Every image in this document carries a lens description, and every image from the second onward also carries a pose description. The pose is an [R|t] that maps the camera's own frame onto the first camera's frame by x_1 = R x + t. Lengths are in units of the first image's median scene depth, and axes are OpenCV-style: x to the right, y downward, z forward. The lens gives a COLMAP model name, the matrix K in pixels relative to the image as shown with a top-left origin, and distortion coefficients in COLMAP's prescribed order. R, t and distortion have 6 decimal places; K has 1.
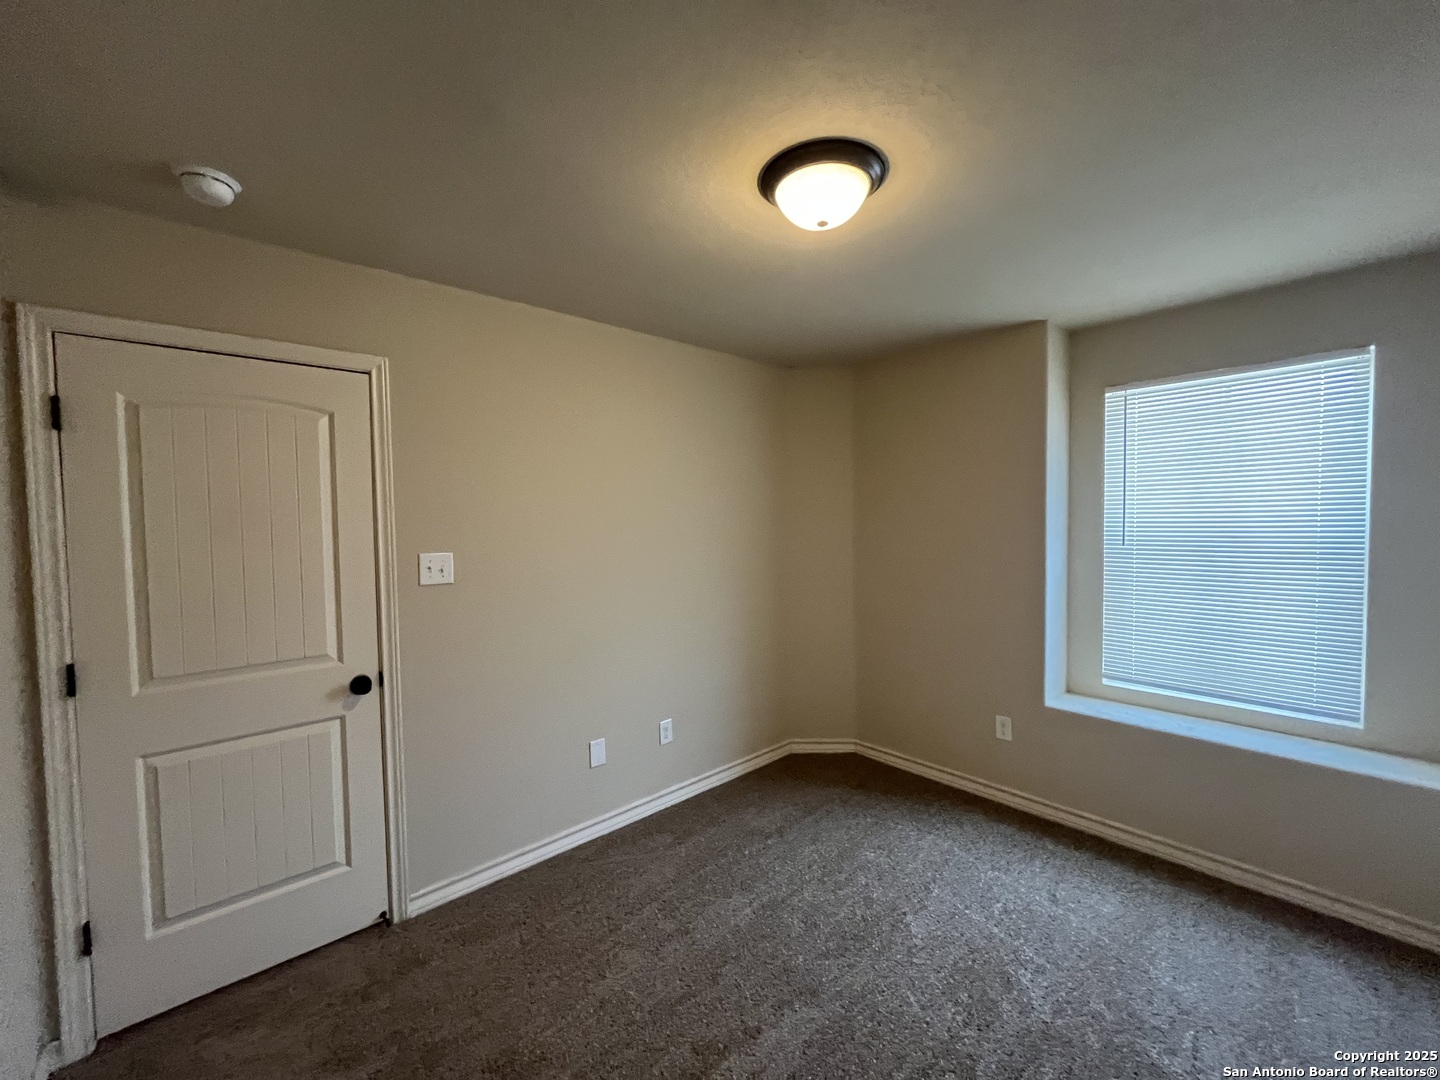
lens RADIAL K [[579.3, 0, 693.8], [0, 579.3, 539.3], [0, 0, 1]] dist [-0.001380, 0.000471]
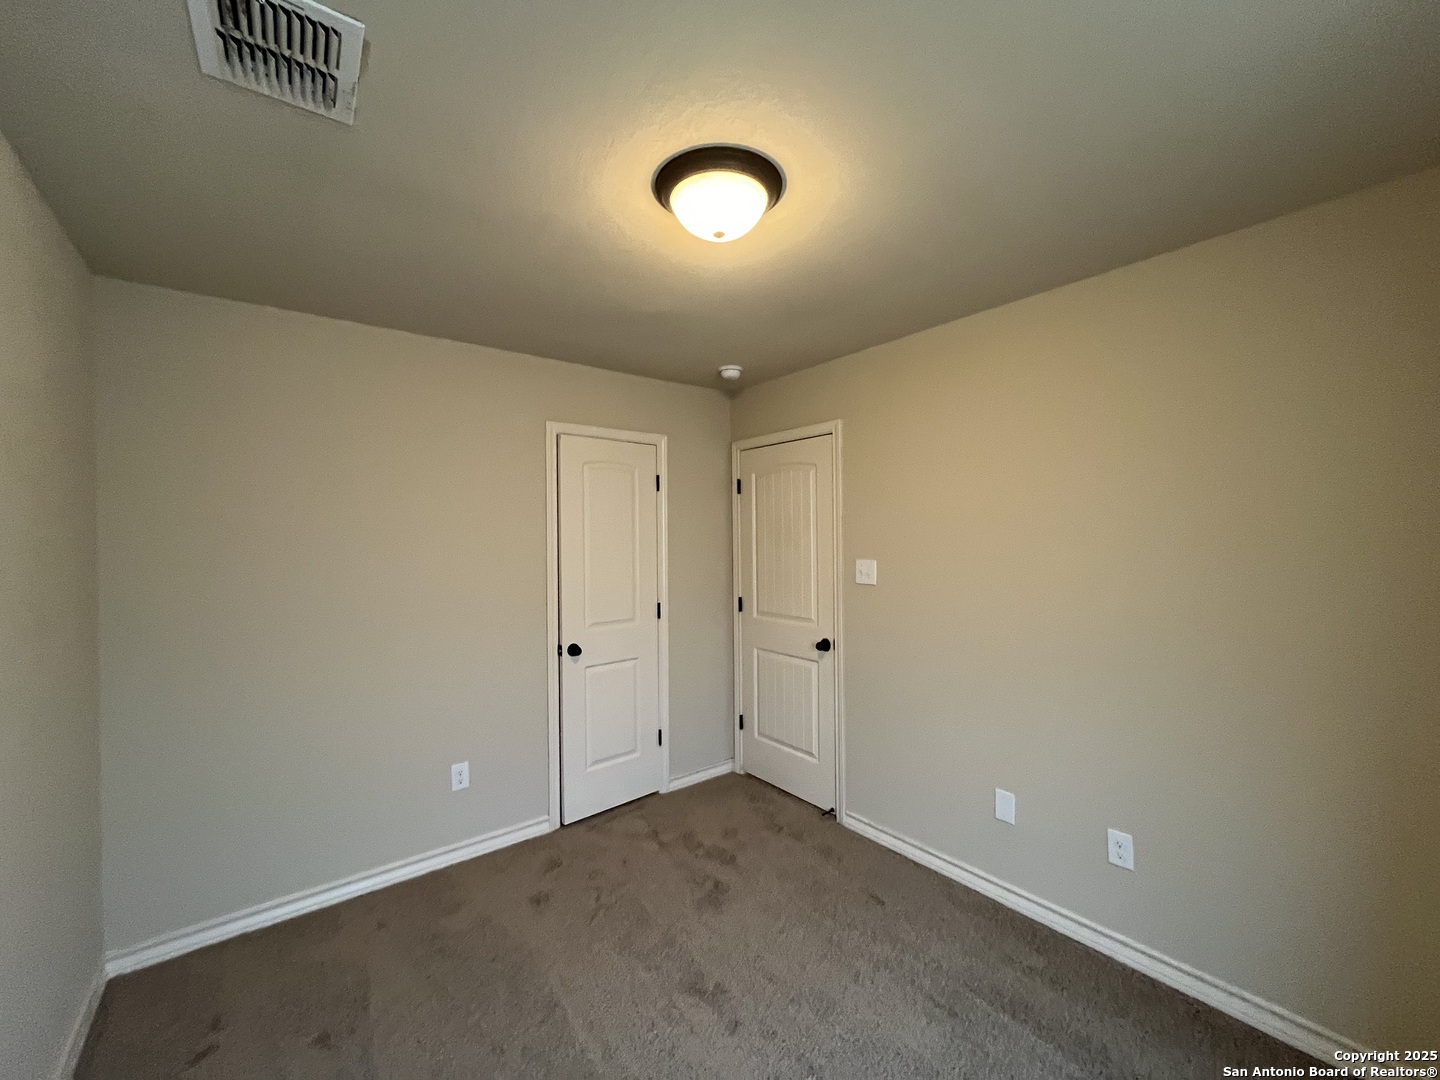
lens RADIAL K [[579.3, 0, 737.1], [0, 579.3, 534.4], [0, 0, 1]] dist [-0.001380, 0.000471]
pose [[-0.026122, 0.021059, -0.999437, 0.864577], [-0.021431, 0.999537, 0.021621, -0.056559], [0.999429, 0.021983, -0.025659, 0.764410]]
